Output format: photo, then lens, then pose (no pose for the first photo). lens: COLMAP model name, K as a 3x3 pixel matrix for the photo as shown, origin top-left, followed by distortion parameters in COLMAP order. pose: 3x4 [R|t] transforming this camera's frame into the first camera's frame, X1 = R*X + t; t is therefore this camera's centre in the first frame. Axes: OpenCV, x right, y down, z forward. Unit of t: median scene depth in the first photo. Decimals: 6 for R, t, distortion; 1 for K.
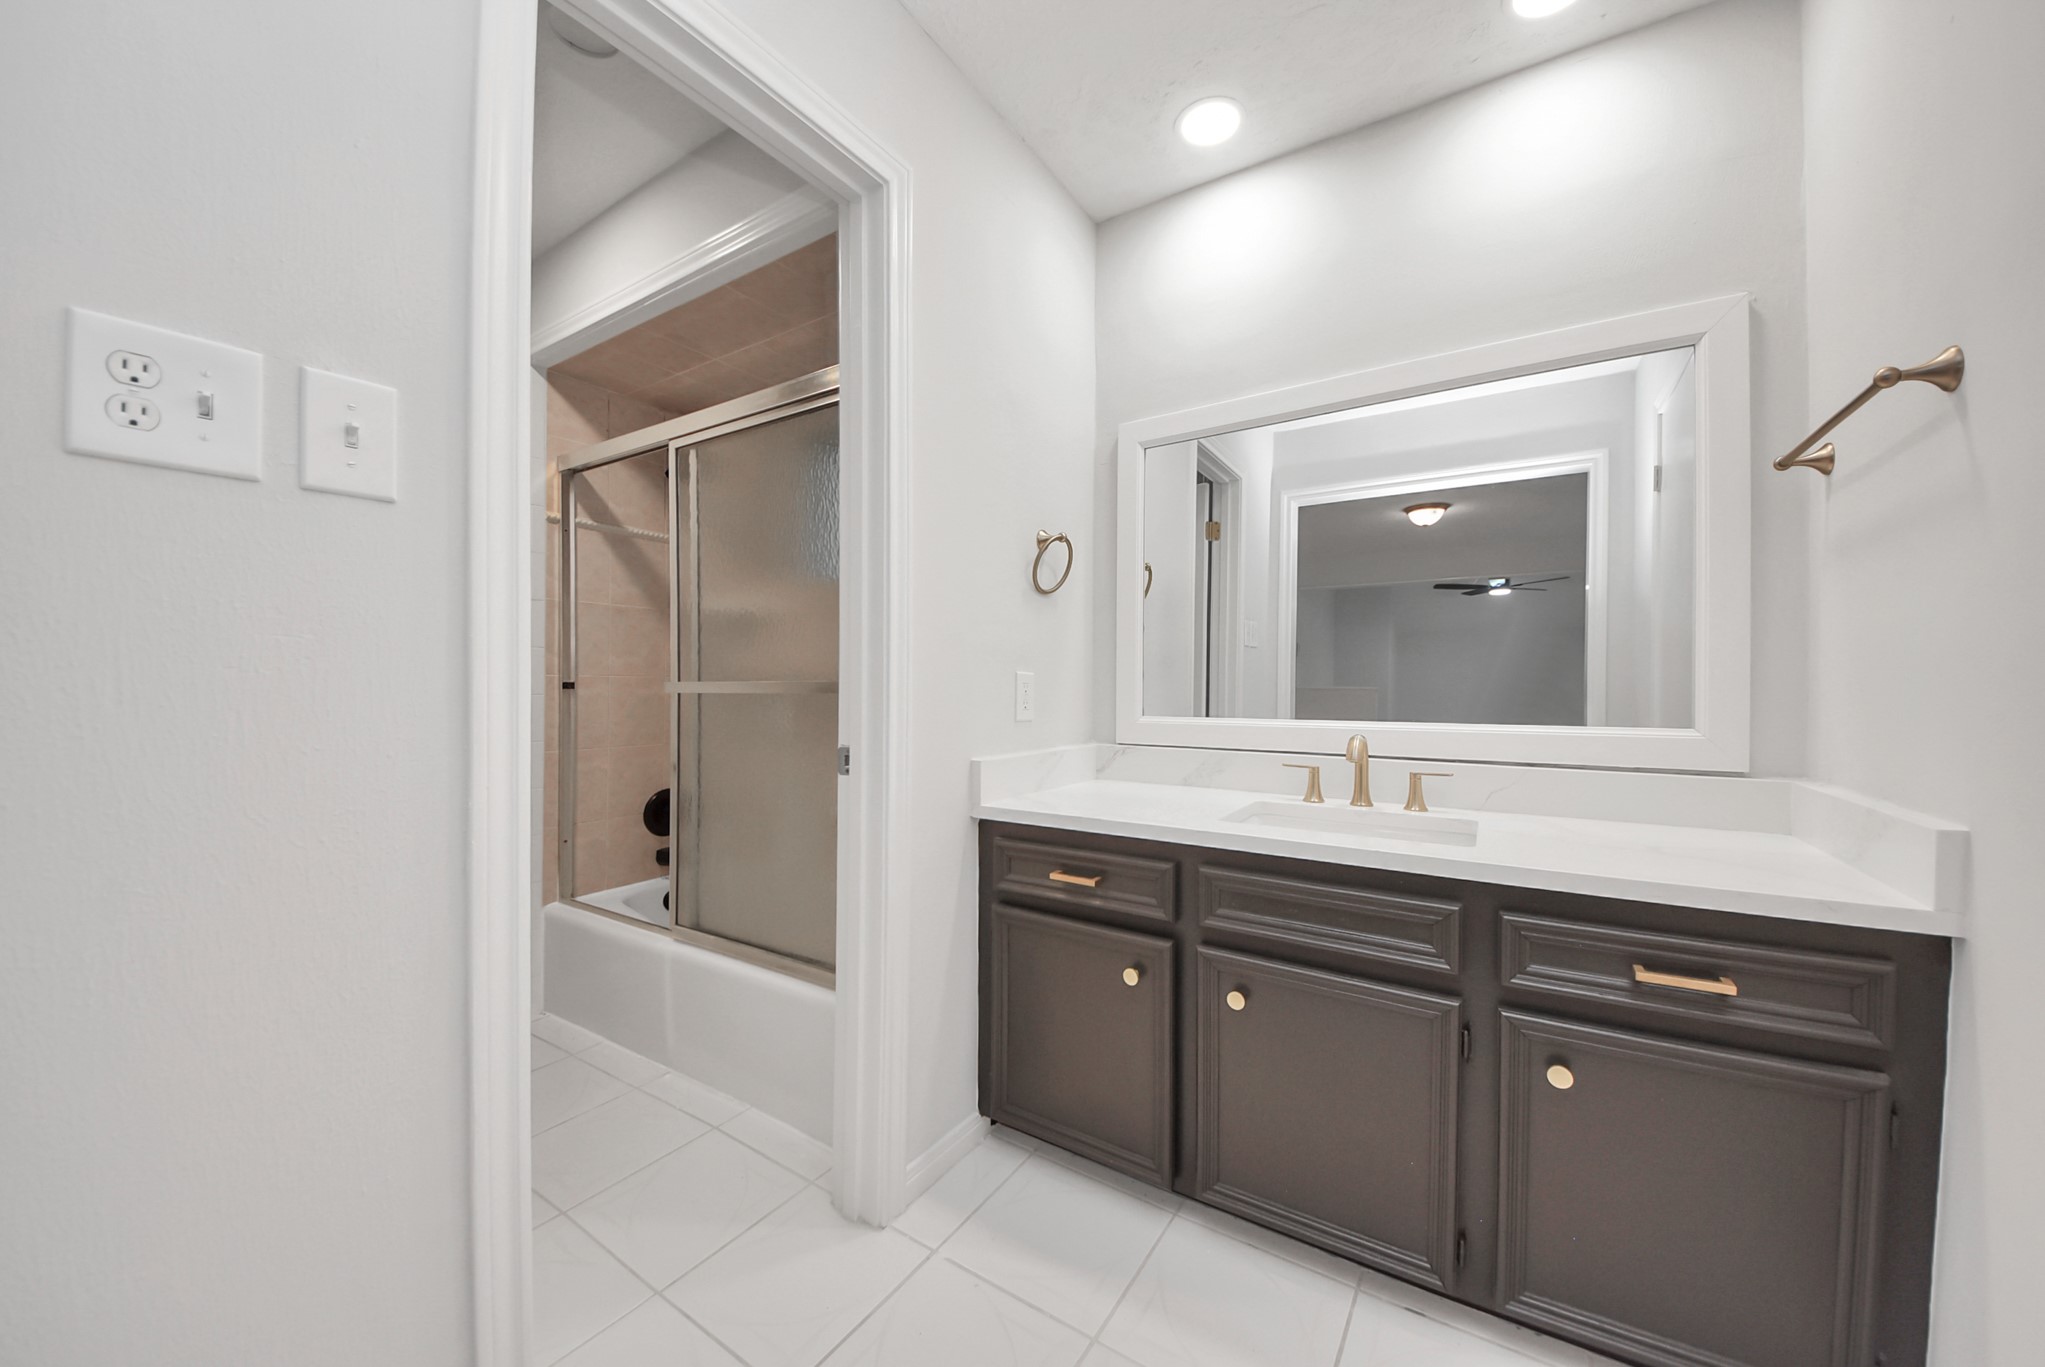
lens RADIAL K [[731.1, 0, 1030.7], [0, 731.1, 652.6], [0, 0, 1]] dist [0.053649, -0.025997]
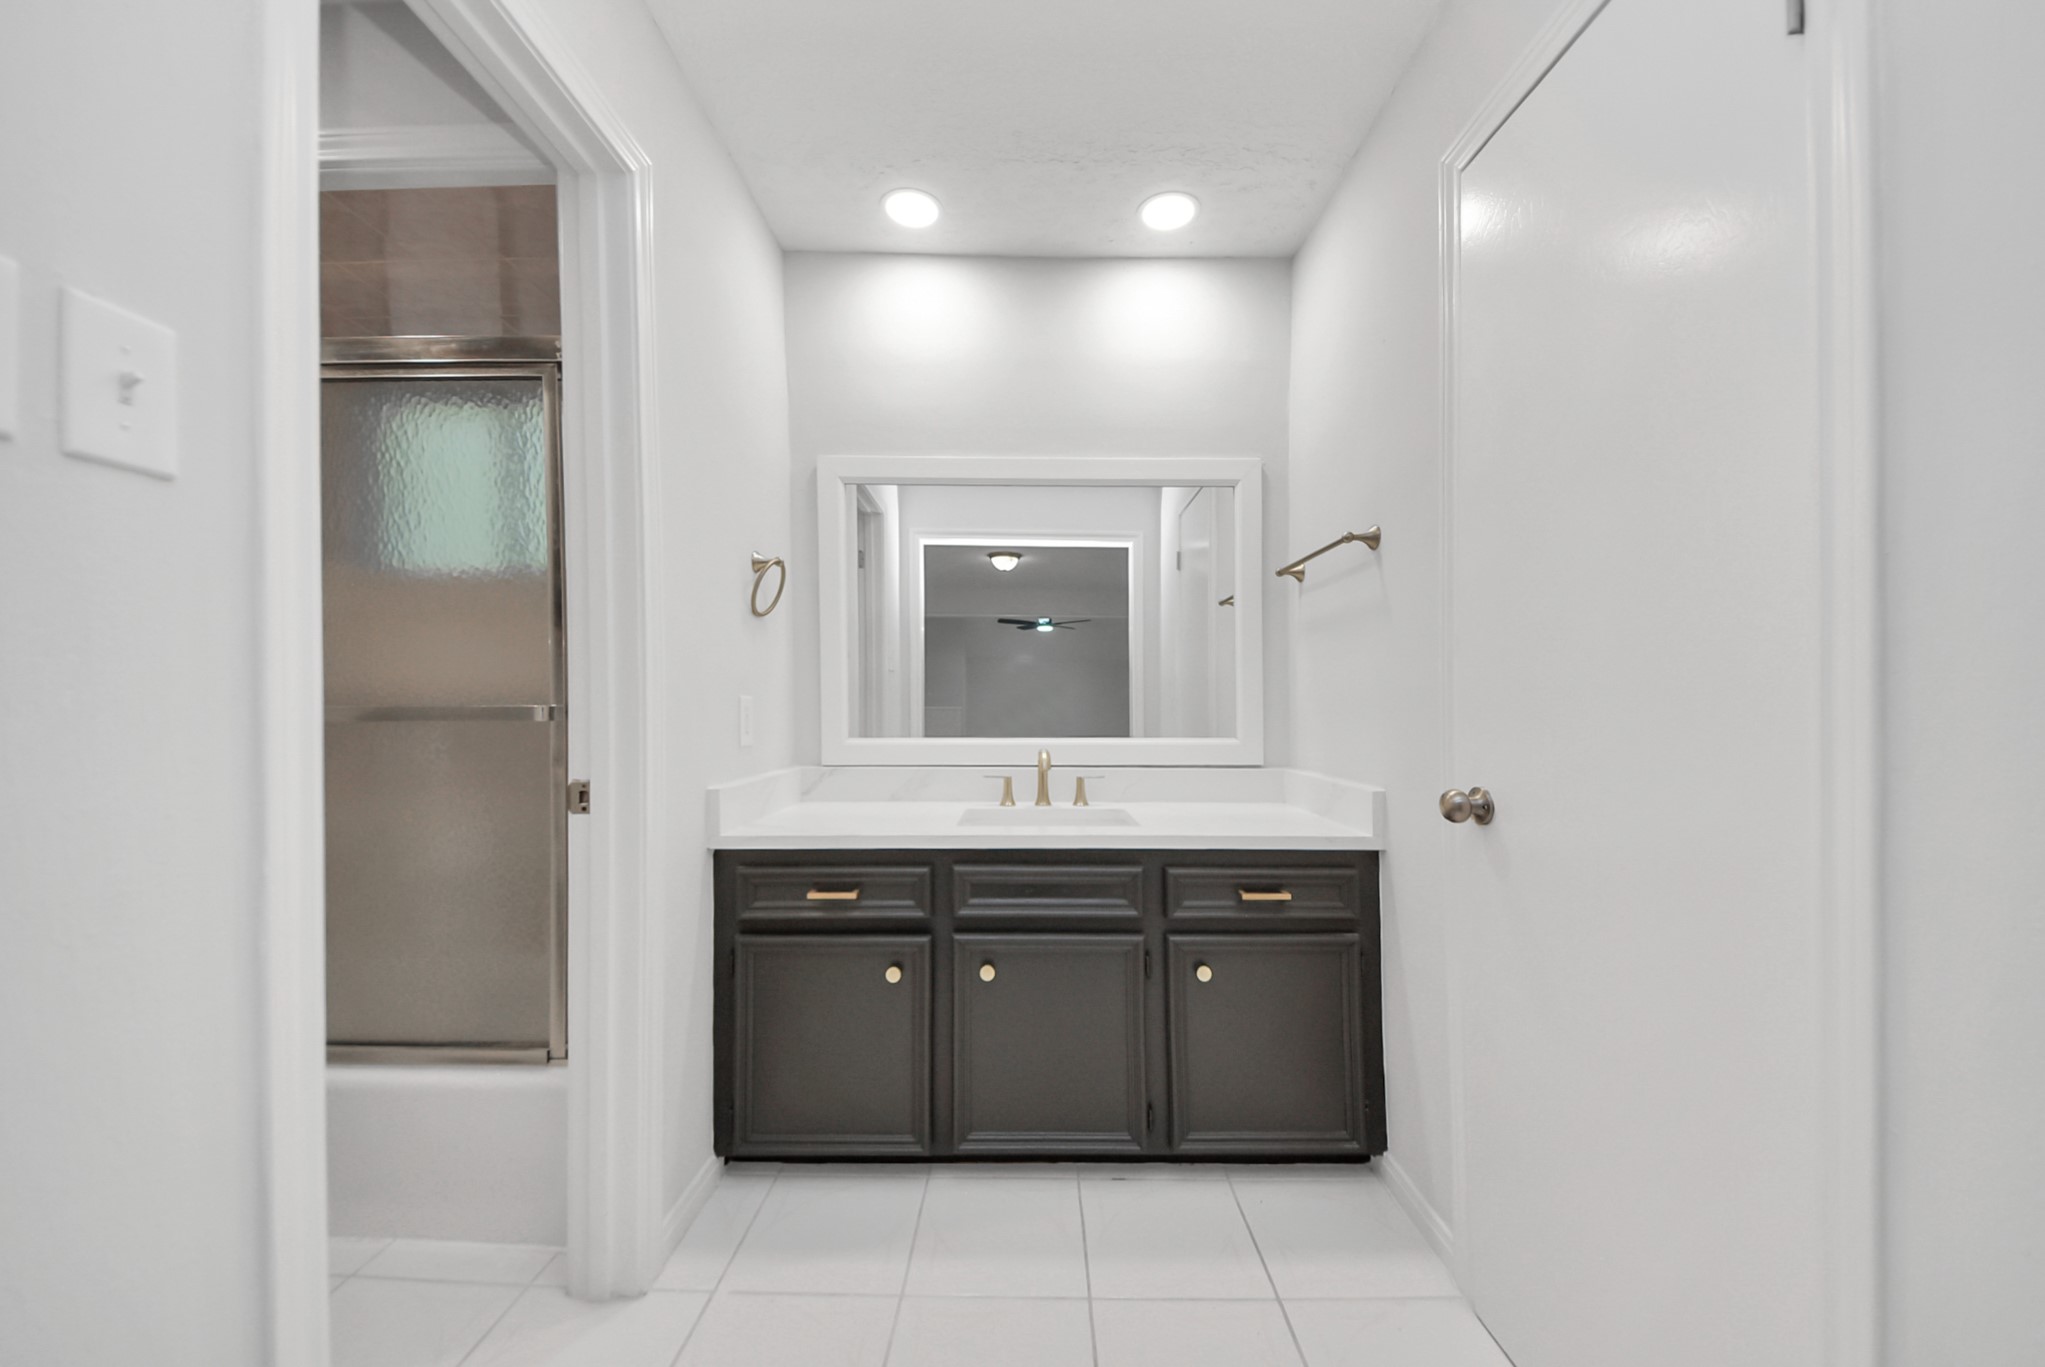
lens RADIAL K [[731.1, 0, 1030.7], [0, 731.1, 652.6], [0, 0, 1]] dist [0.053649, -0.025997]
pose [[0.848649, 0.039091, 0.527510, -0.270208], [-0.024951, 0.999114, -0.033898, -0.011118], [-0.528368, 0.015606, 0.848872, -0.056372]]
